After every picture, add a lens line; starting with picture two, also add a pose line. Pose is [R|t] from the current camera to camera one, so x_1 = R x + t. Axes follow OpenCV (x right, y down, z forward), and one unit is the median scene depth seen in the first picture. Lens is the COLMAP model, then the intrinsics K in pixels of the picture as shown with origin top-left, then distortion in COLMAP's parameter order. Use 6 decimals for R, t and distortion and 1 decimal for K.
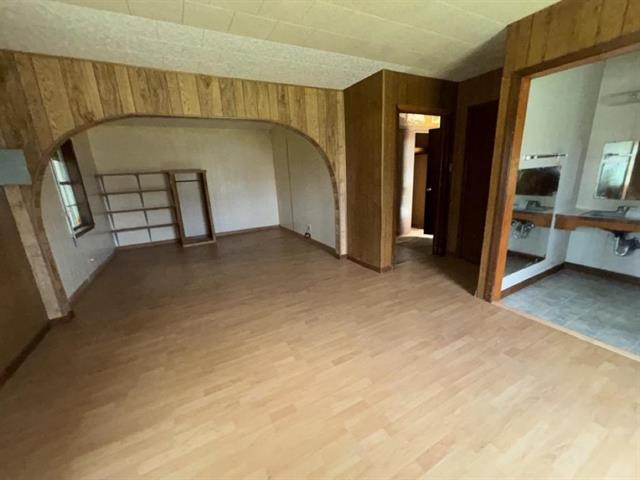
lens RADIAL K [[258.3, 0, 317.9], [0, 258.3, 240.7], [0, 0, 1]] dist [0.004235, 0.000167]
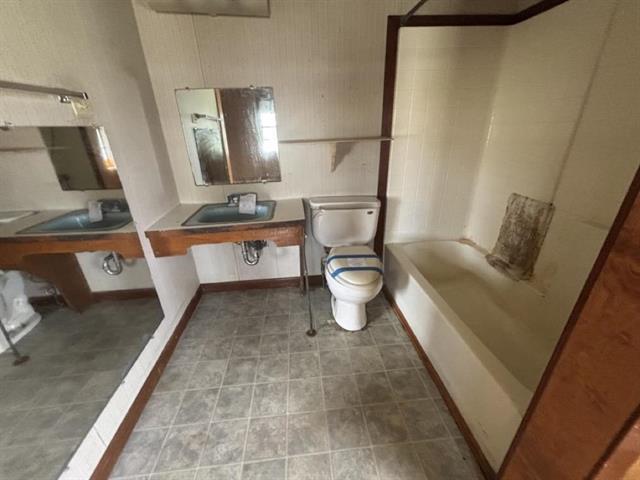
lens RADIAL K [[258.3, 0, 319.8], [0, 258.3, 240.5], [0, 0, 1]] dist [0.004235, 0.000167]
pose [[0.387459, -0.335951, 0.858494, 0.615665], [0.231448, 0.936859, 0.262159, -0.138670], [-0.892360, 0.097121, 0.440750, 0.488613]]
